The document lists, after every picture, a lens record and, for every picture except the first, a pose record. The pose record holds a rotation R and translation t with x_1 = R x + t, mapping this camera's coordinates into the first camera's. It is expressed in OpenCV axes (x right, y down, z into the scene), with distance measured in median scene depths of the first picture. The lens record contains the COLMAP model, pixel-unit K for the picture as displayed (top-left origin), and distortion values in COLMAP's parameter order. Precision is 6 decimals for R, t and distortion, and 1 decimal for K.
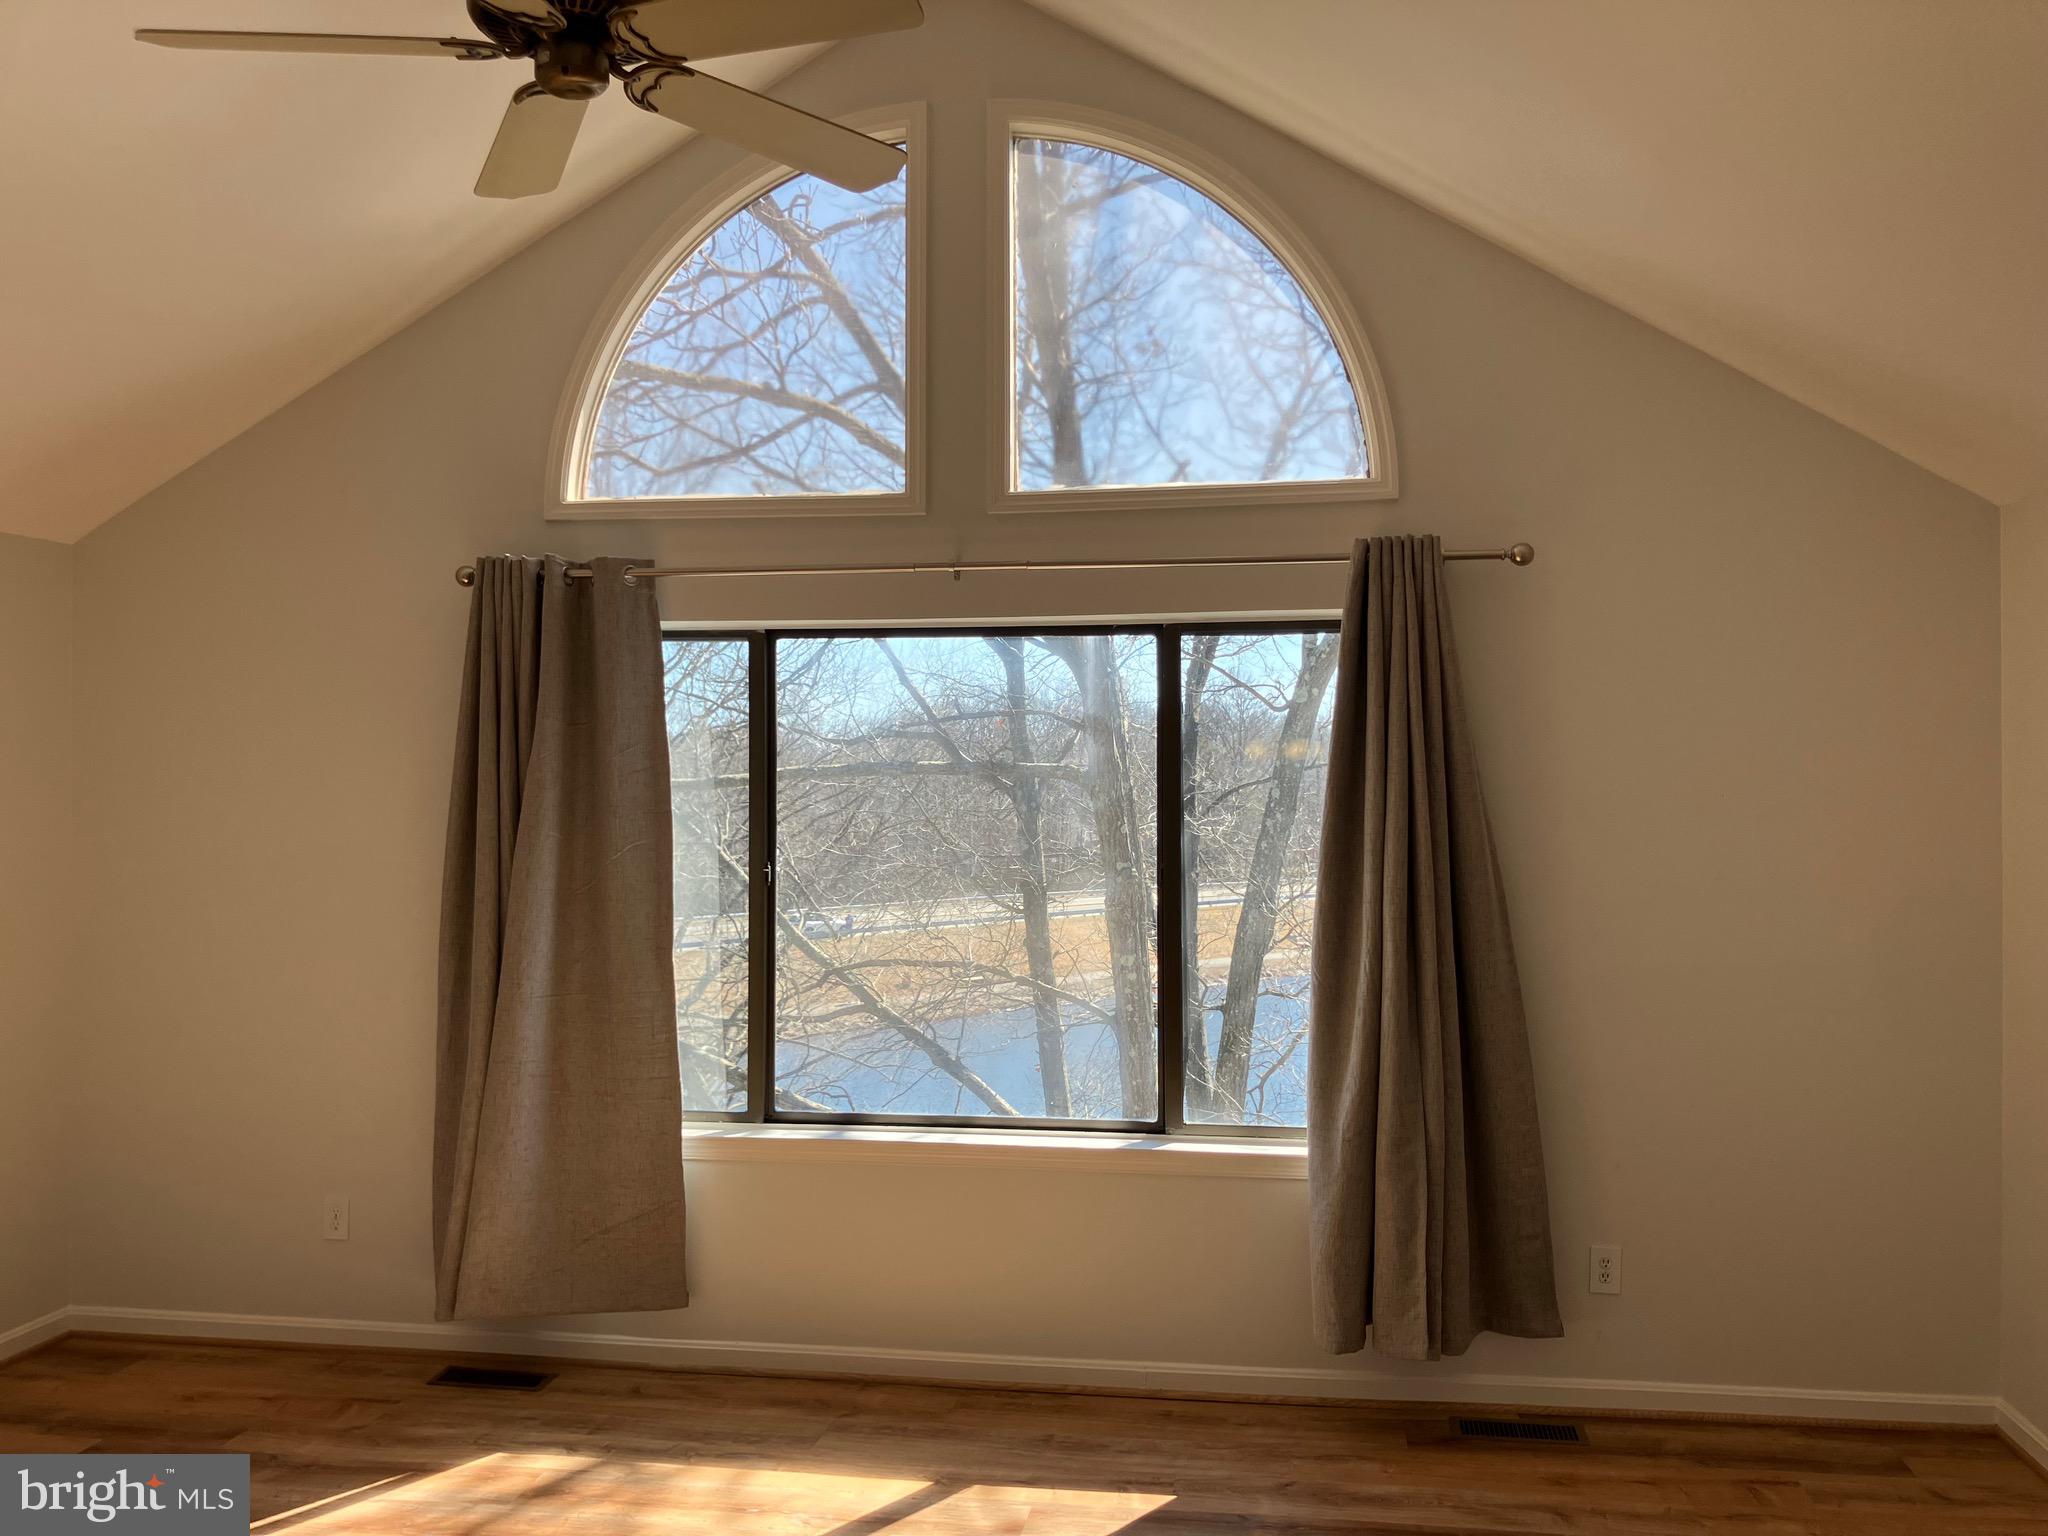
lens RADIAL K [[1701.0, 0, 1056.5], [0, 1701.0, 778.8], [0, 0, 1]] dist [0.025997, -0.039284]
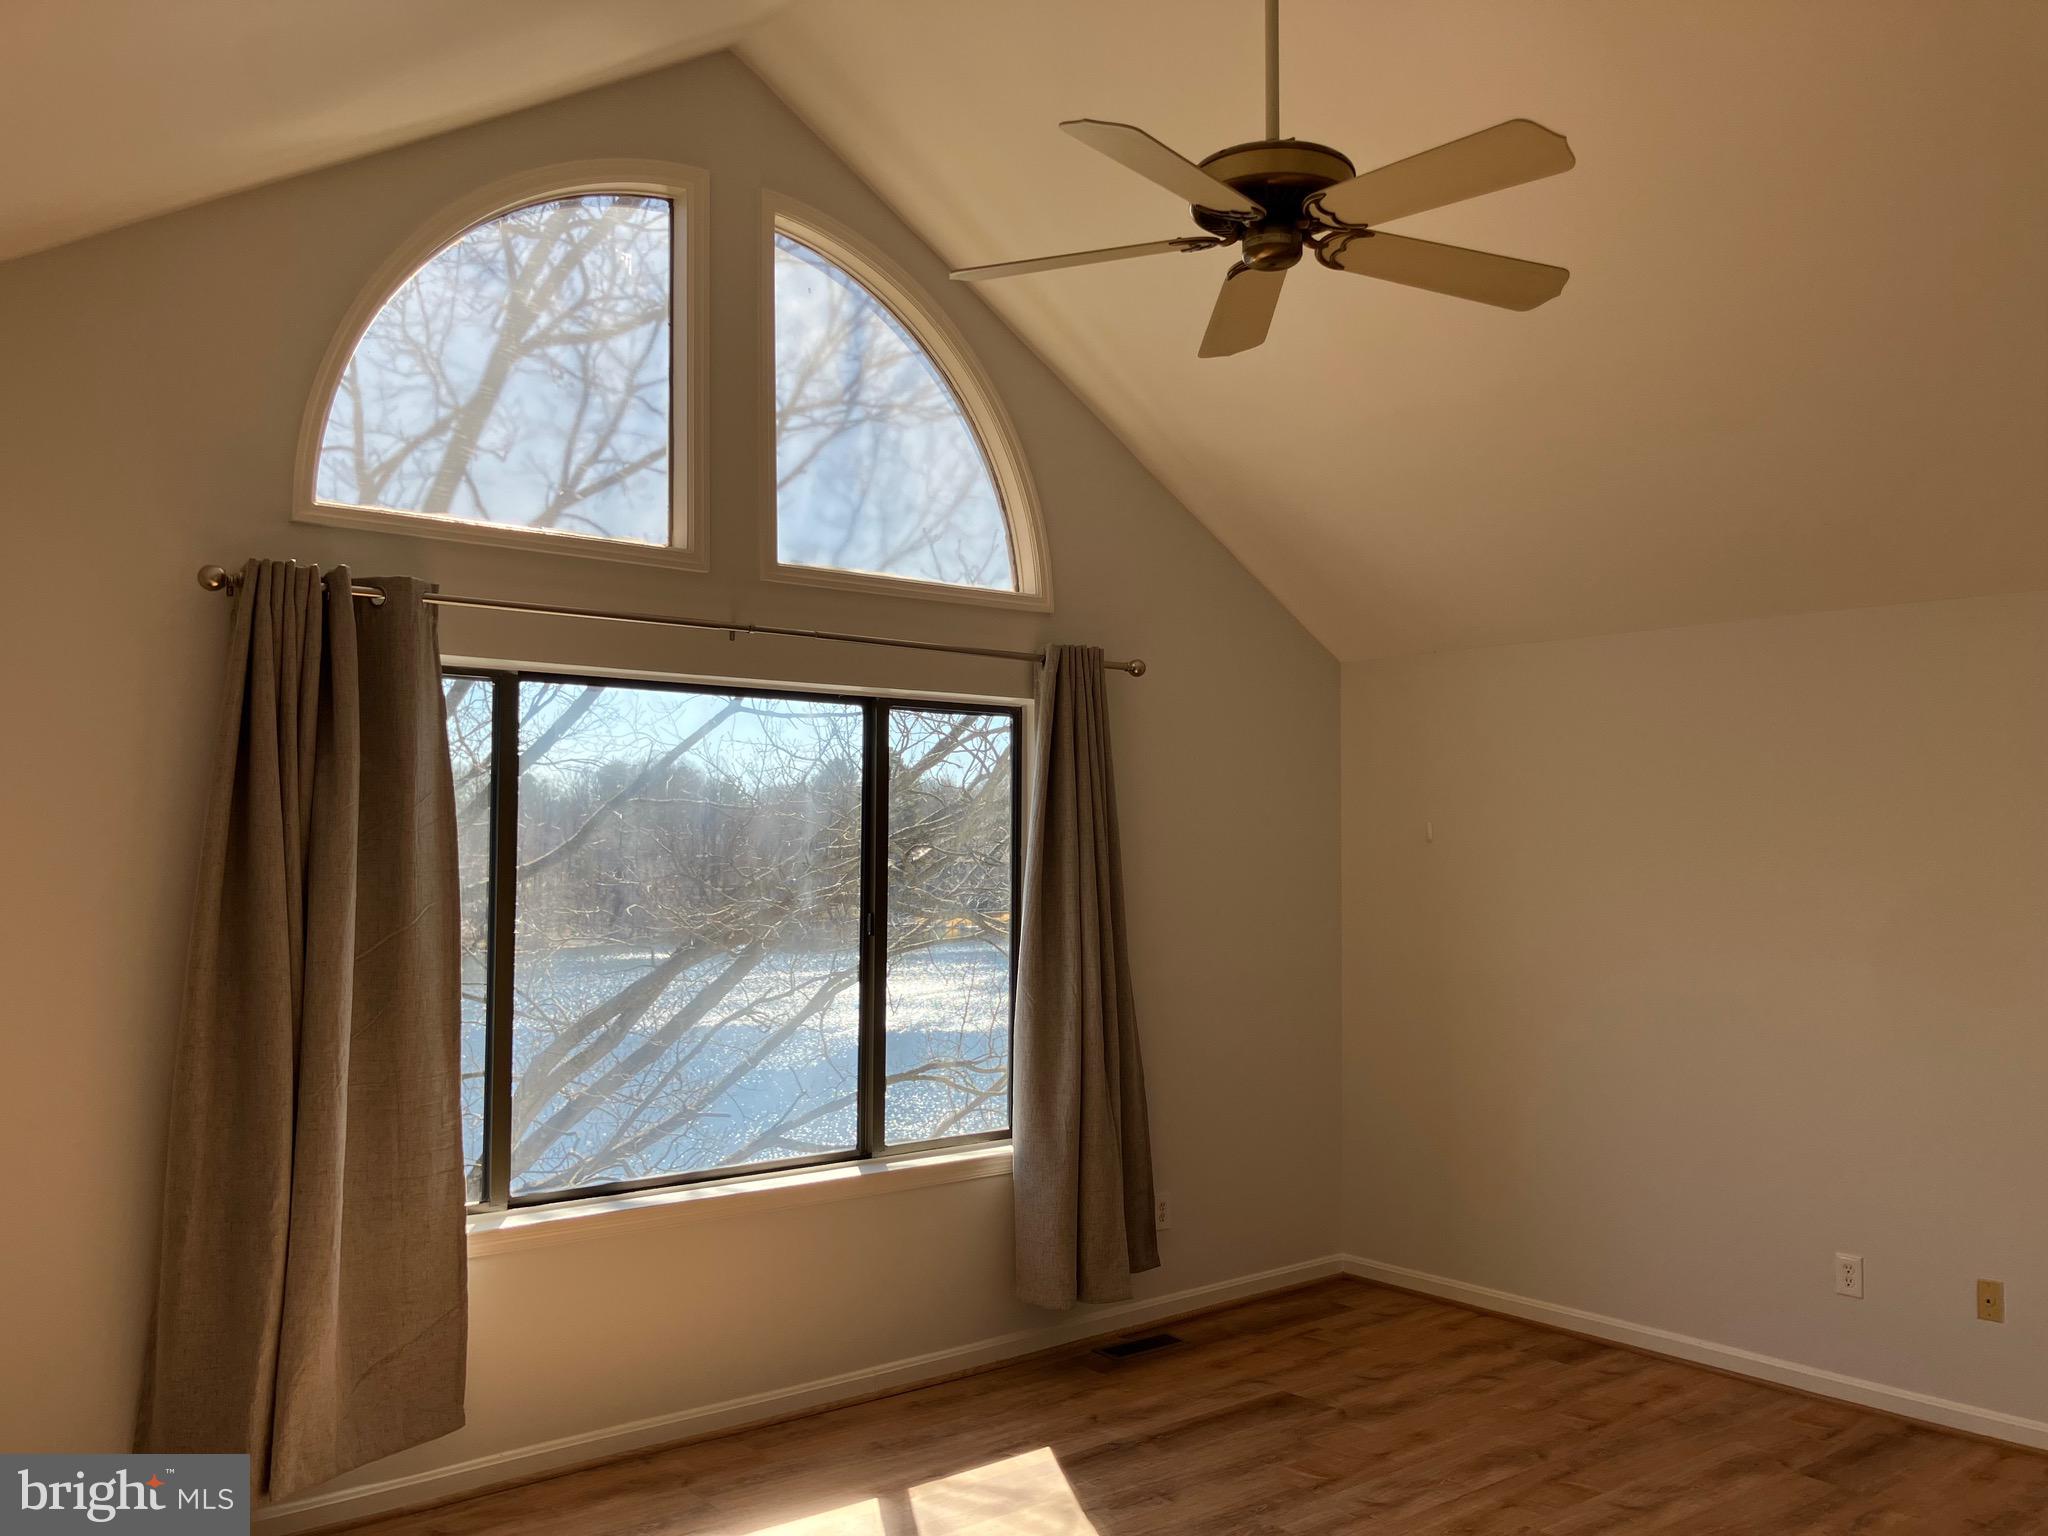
lens RADIAL K [[1701.0, 0, 1056.1], [0, 1701.0, 774.7], [0, 0, 1]] dist [0.025997, -0.039284]
pose [[0.661399, 0.035066, 0.749214, -0.709742], [-0.012108, 0.999276, -0.036081, -0.001895], [-0.749937, 0.014792, 0.661344, 0.178198]]
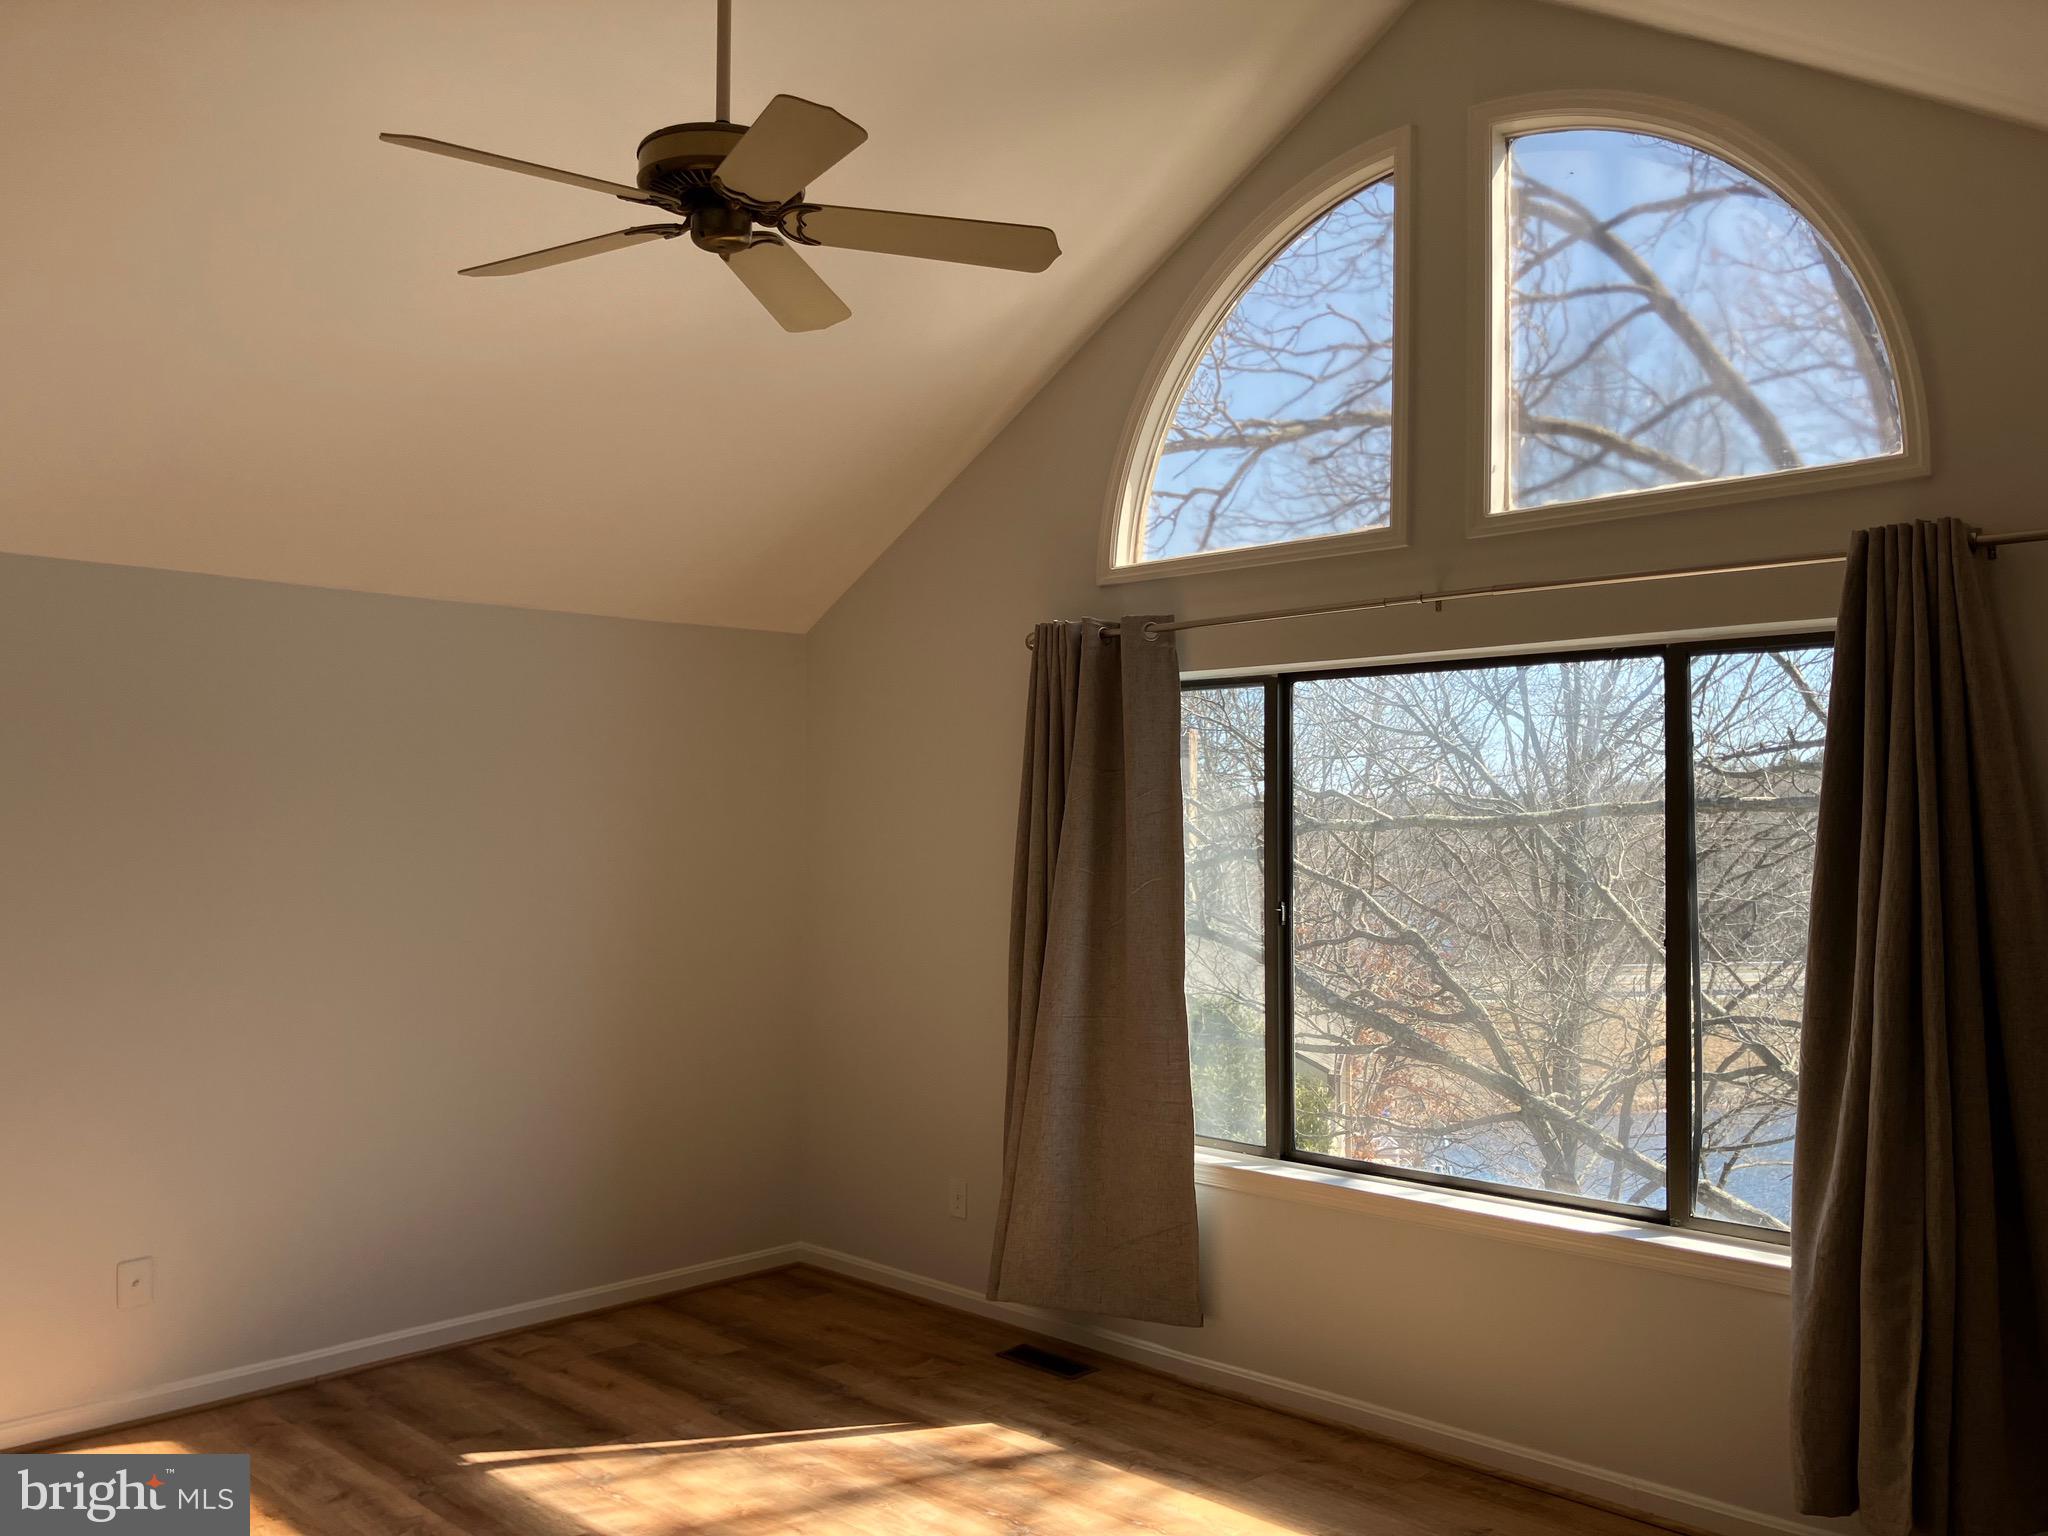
lens RADIAL K [[1701.0, 0, 1036.5], [0, 1701.0, 783.9], [0, 0, 1]] dist [0.025997, -0.039284]
pose [[0.812366, -0.012167, -0.583021, 0.322190], [0.001849, 0.999831, -0.018290, -0.003602], [0.583146, 0.013780, 0.812251, 0.092428]]
